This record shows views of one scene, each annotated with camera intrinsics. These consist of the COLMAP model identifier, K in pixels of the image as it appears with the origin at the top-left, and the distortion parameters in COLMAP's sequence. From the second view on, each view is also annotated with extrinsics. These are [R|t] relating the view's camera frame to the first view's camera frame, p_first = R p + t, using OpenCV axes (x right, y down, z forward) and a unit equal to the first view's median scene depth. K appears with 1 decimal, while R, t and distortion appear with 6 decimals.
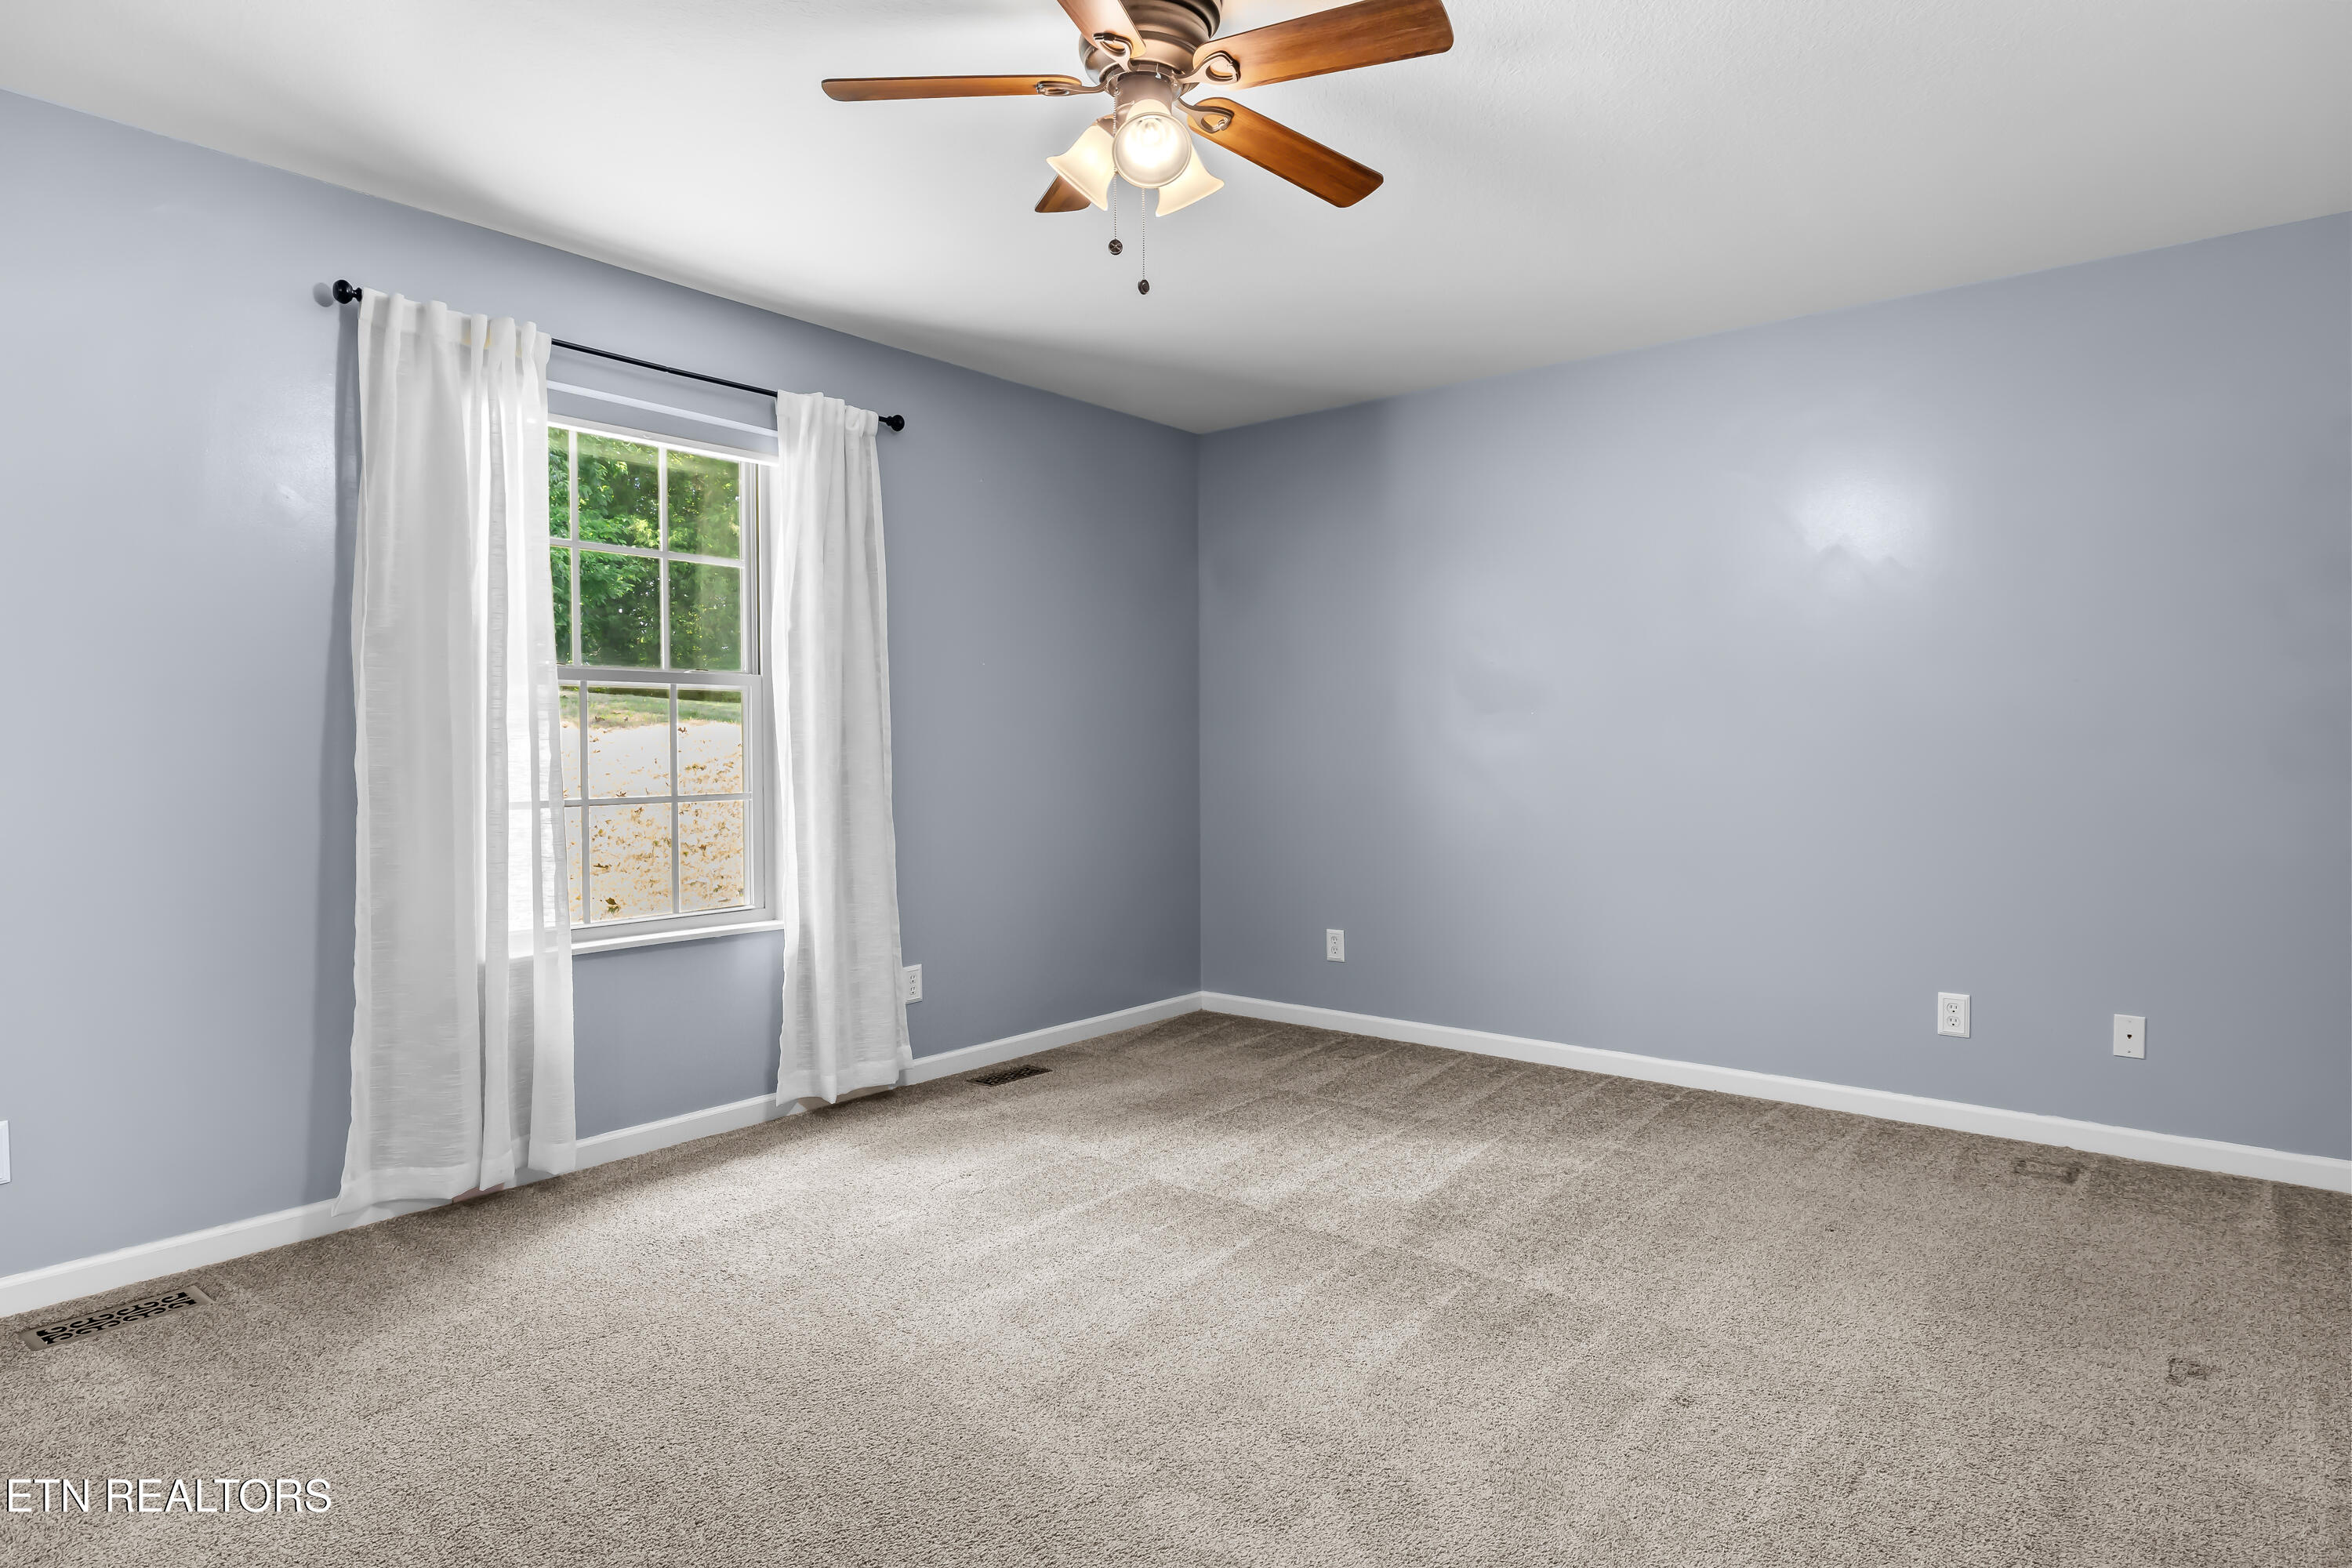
lens RADIAL K [[1316.2, 0, 1182.5], [0, 1316.2, 762.6], [0, 0, 1]] dist [-0.001538, -0.000993]
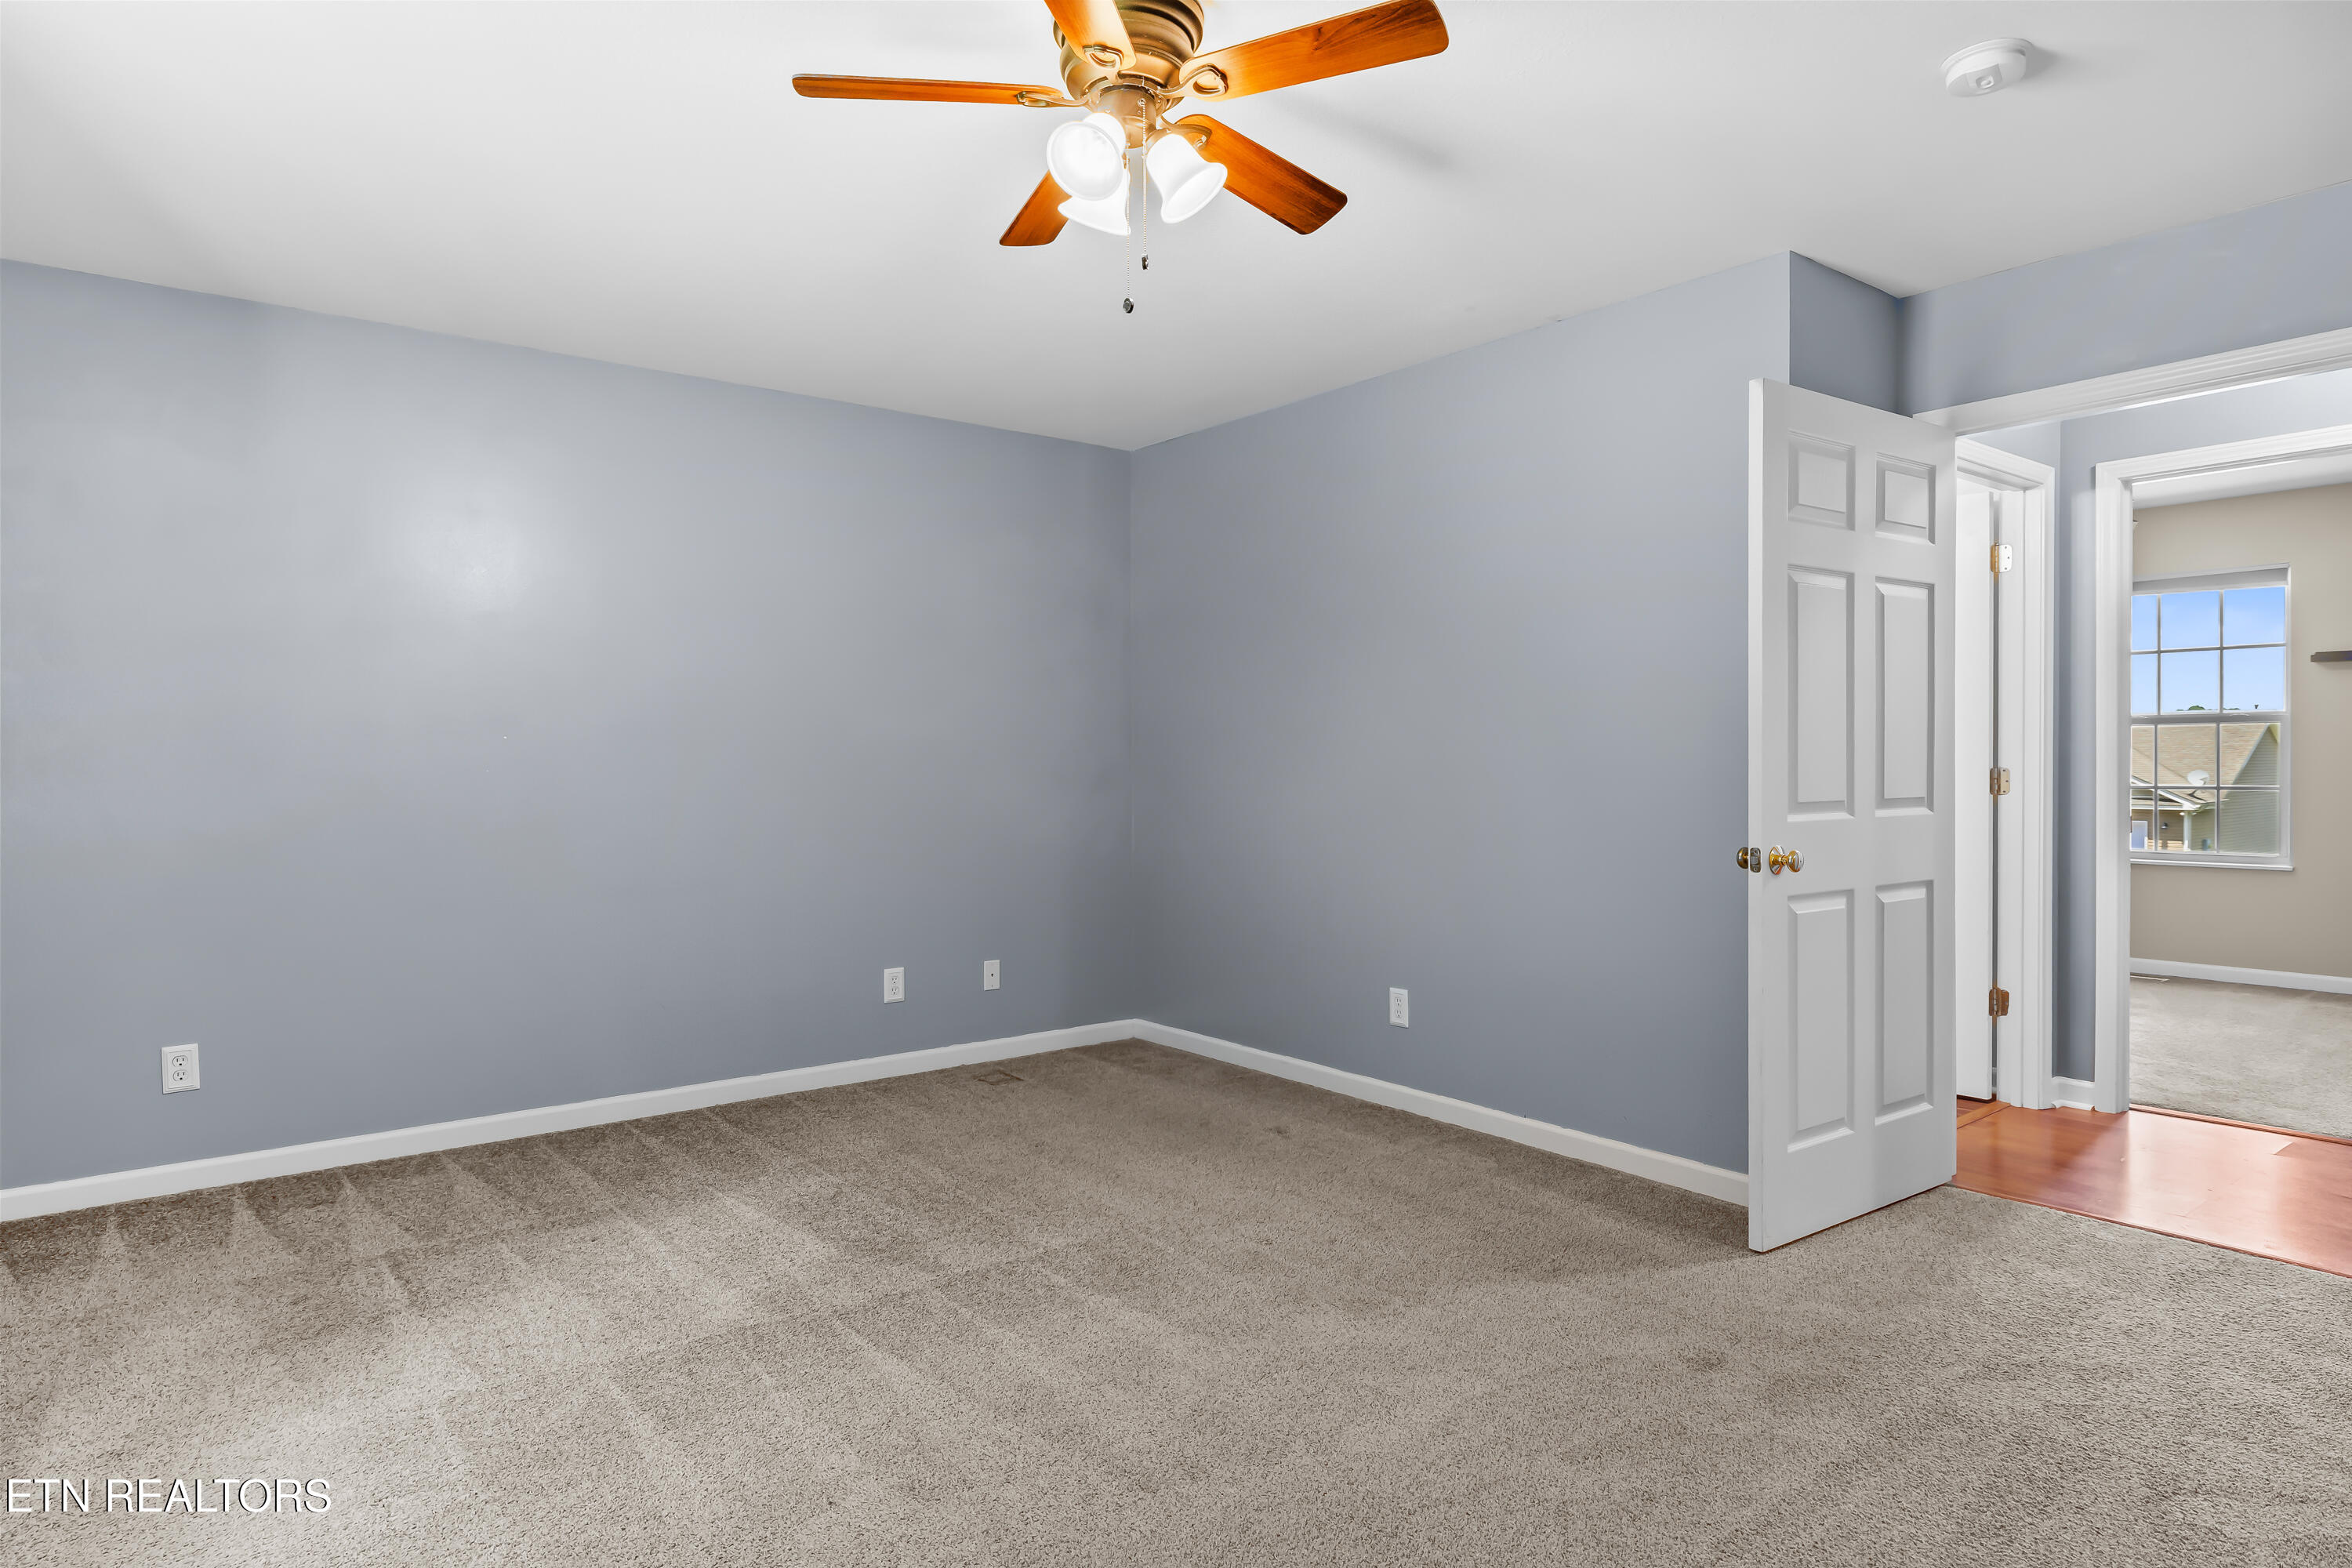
lens RADIAL K [[1319.4, 0, 1141.7], [0, 1319.4, 780.7], [0, 0, 1]] dist [0.000250, 0.000718]
pose [[0.239387, -0.012149, 0.970848, -0.684356], [0.021378, 0.999745, 0.007240, -0.011126], [-0.970689, 0.019022, 0.239586, 0.535594]]
